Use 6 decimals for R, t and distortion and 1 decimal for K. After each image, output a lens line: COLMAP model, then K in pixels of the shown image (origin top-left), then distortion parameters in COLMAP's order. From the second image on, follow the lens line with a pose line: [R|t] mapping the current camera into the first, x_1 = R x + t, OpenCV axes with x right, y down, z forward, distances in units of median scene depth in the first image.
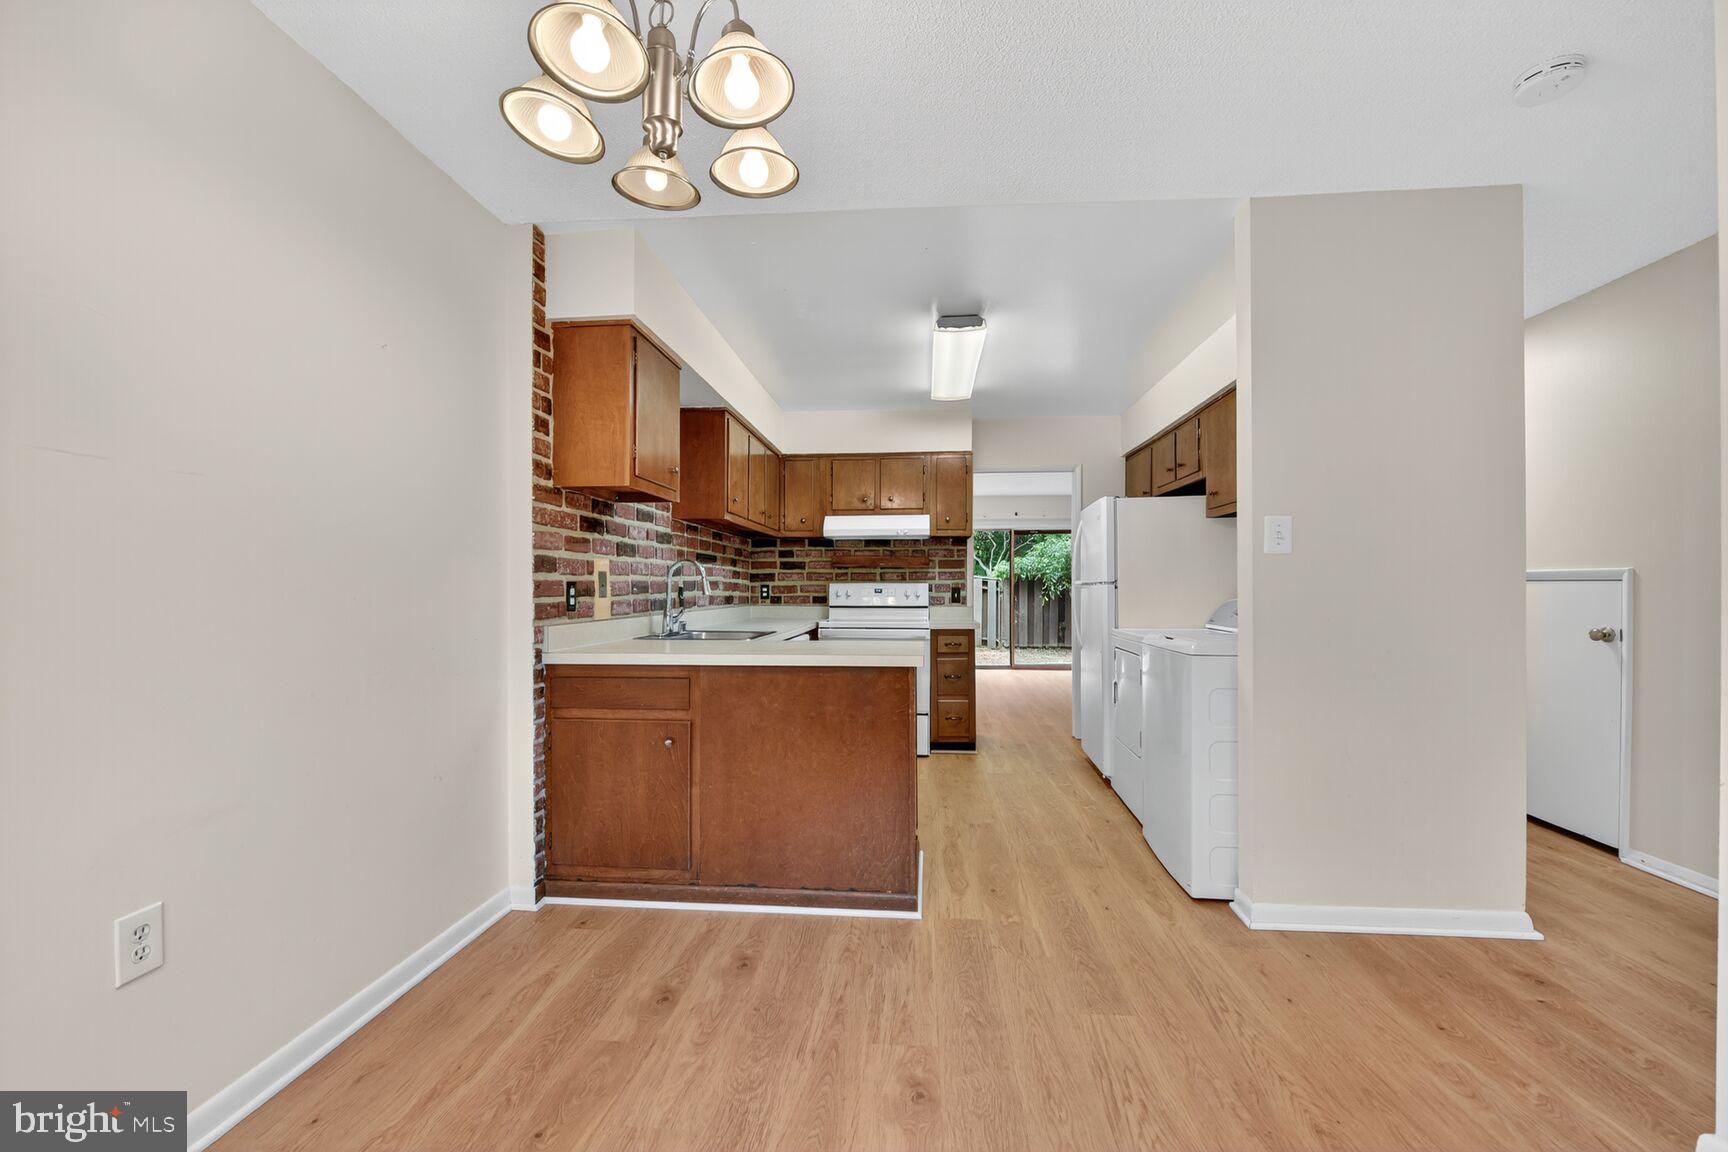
lens RADIAL K [[691.7, 0, 865.2], [0, 691.7, 590.3], [0, 0, 1]] dist [-0.006621, -0.001365]
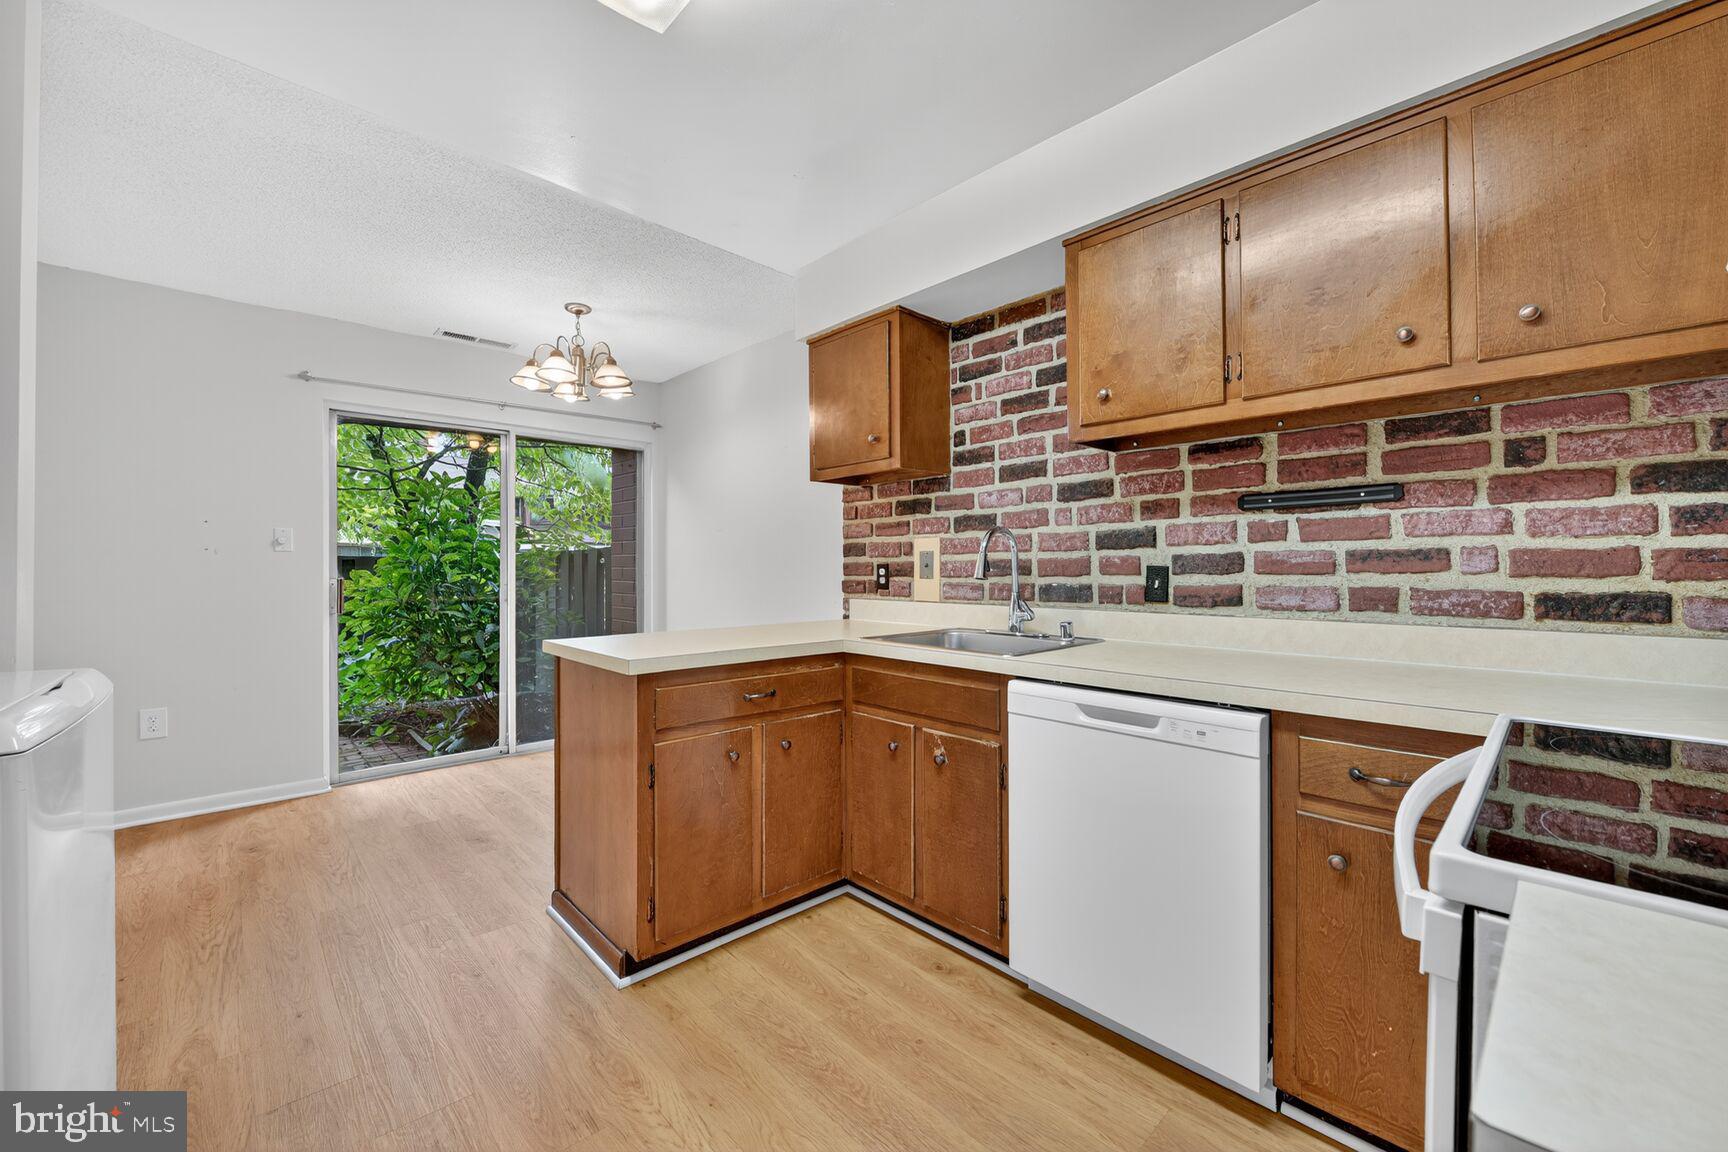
lens RADIAL K [[691.7, 0, 852.6], [0, 691.7, 562.0], [0, 0, 1]] dist [-0.006621, -0.001365]
pose [[-0.674507, -0.001936, -0.738266, 0.240183], [0.001724, 0.999990, -0.004198, -0.005159], [0.738267, -0.004104, -0.674497, 0.936229]]
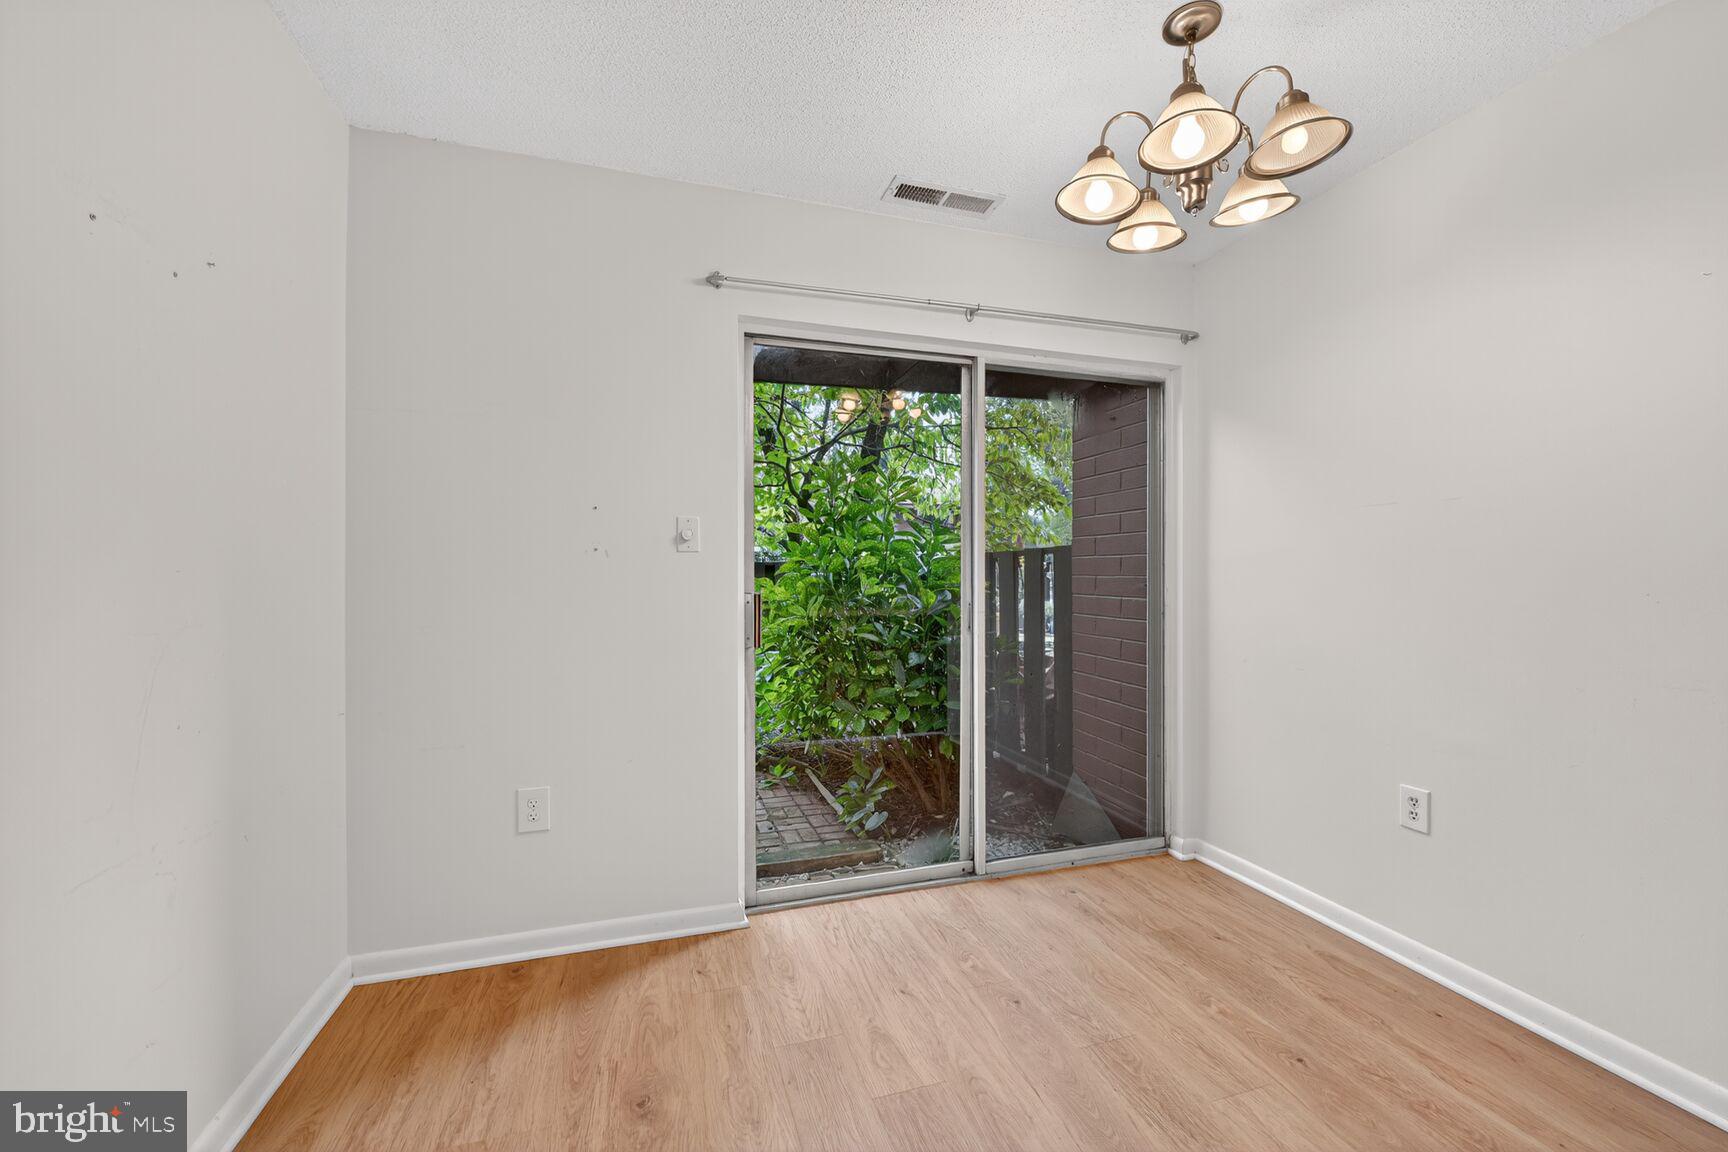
lens RADIAL K [[691.7, 0, 845.8], [0, 691.7, 564.1], [0, 0, 1]] dist [-0.006621, -0.001365]
pose [[-0.933167, -0.002278, -0.359435, 0.182056], [0.001037, 0.999959, -0.009028, -0.007751], [0.359441, -0.008798, -0.933126, 0.508182]]
